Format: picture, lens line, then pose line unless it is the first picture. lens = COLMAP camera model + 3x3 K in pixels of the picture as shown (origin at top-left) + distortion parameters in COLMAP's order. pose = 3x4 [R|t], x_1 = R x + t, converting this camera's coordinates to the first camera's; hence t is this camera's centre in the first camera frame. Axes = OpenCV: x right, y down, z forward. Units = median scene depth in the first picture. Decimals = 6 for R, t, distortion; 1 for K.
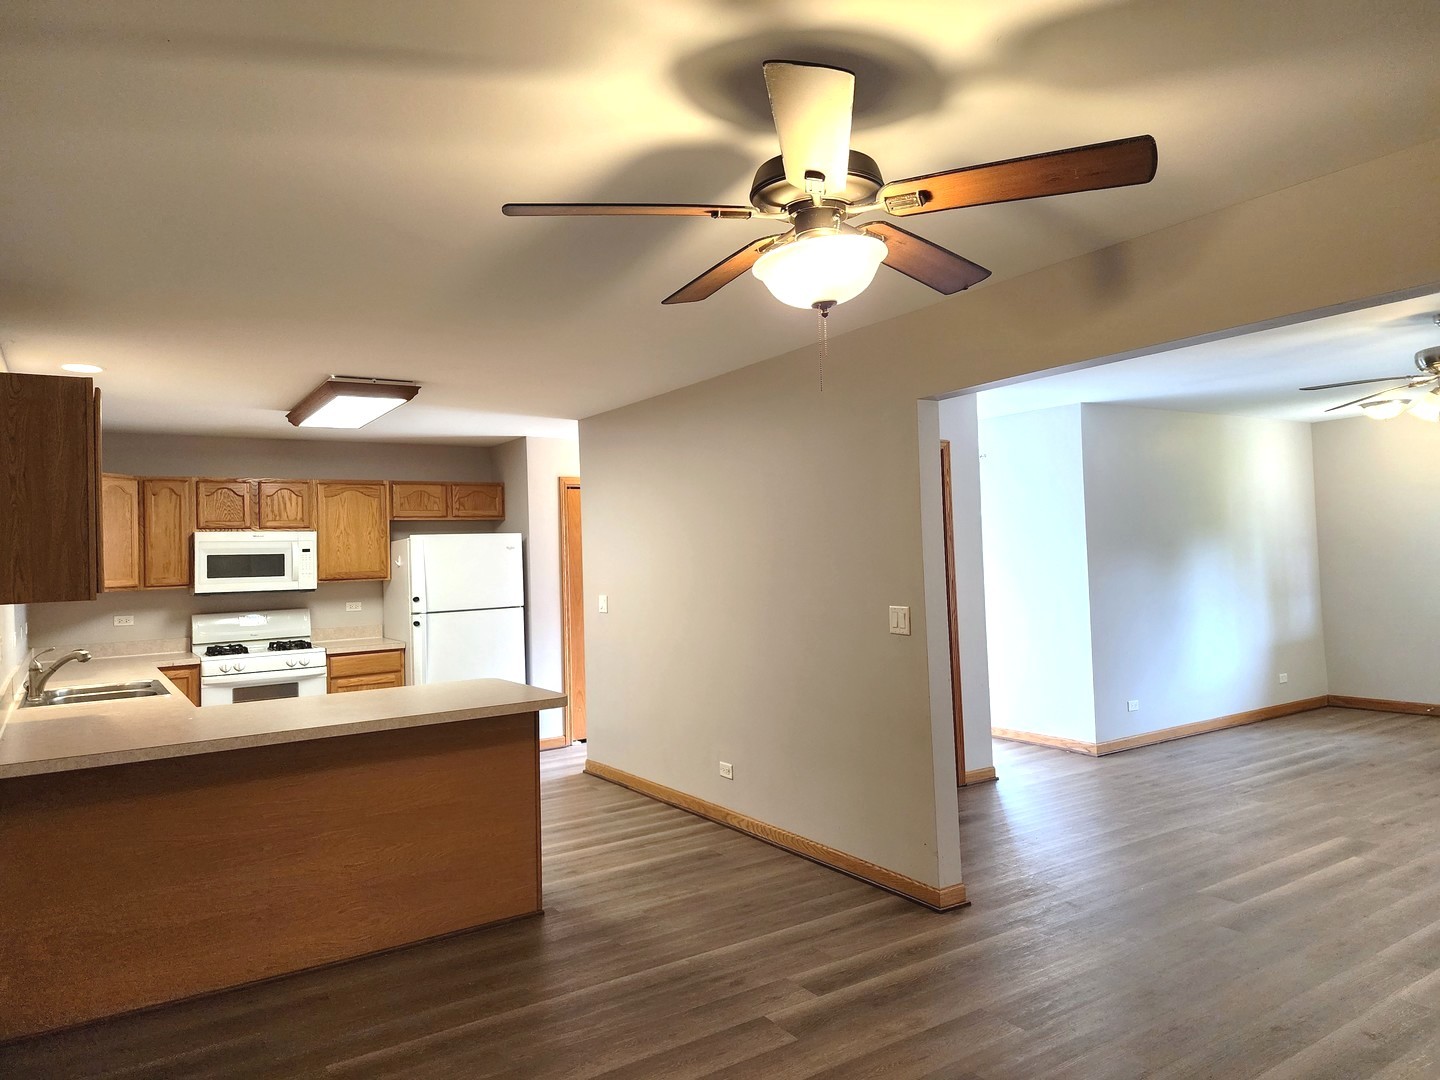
lens RADIAL K [[960.1, 0, 726.4], [0, 960.1, 525.1], [0, 0, 1]] dist [0.070912, -0.058901]
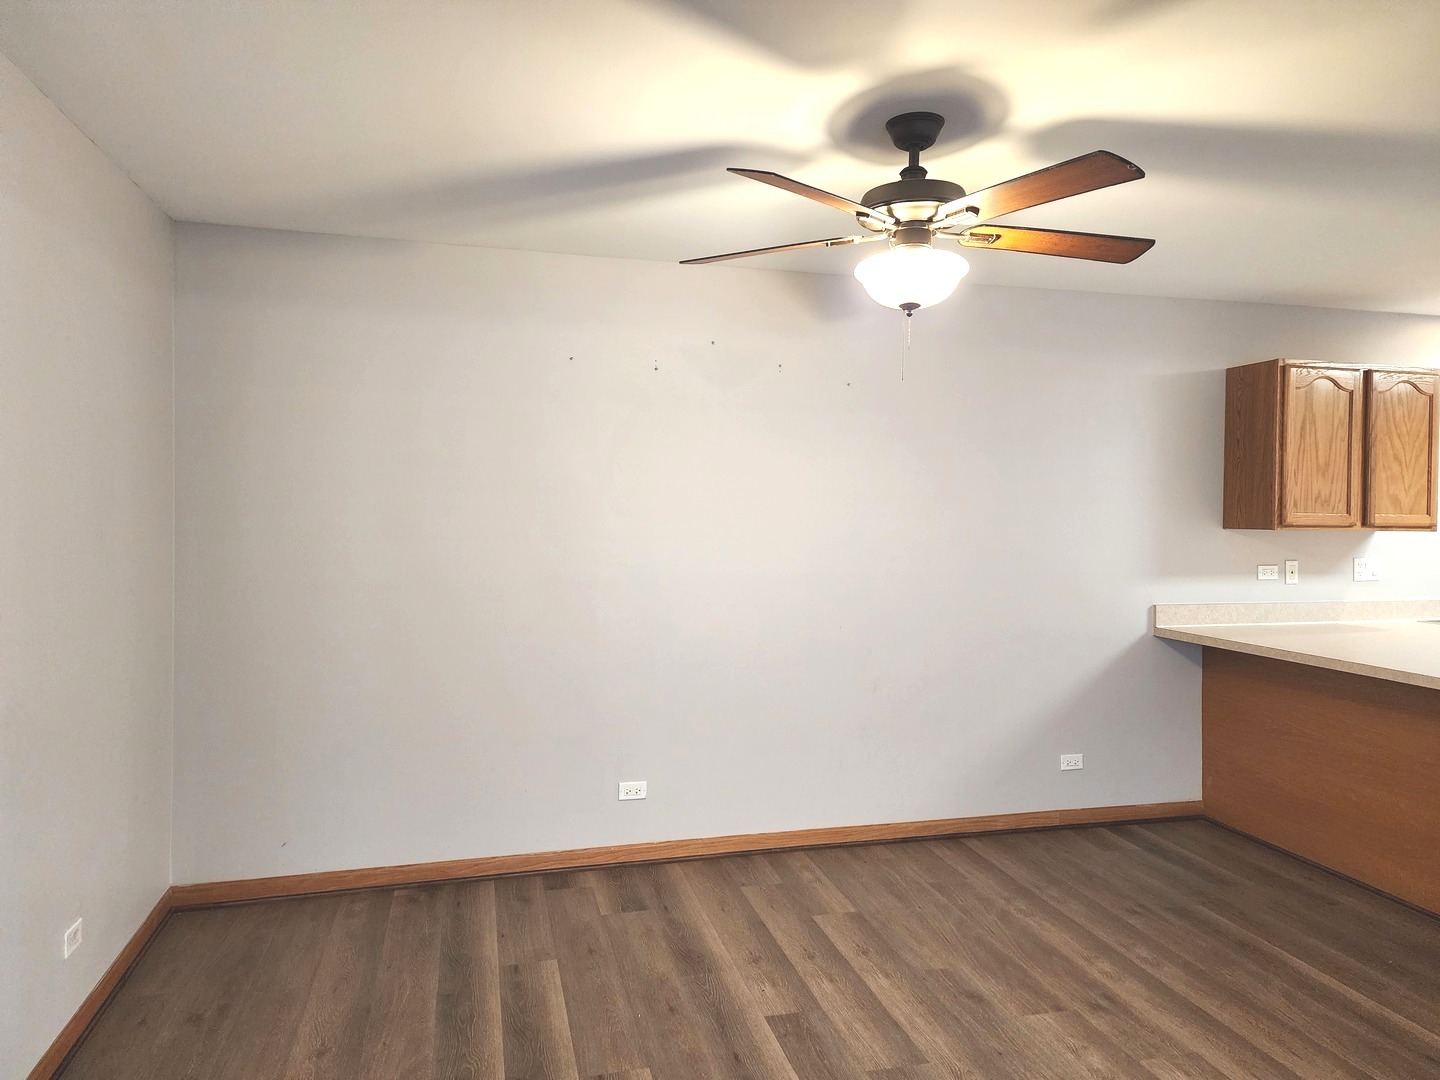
lens RADIAL K [[960.1, 0, 717.4], [0, 960.1, 525.0], [0, 0, 1]] dist [0.070912, -0.058901]
pose [[-0.330941, 0.046511, -0.942505, 0.405984], [0.037908, 0.998634, 0.035970, -0.002139], [0.942890, -0.023824, -0.332252, 0.356164]]
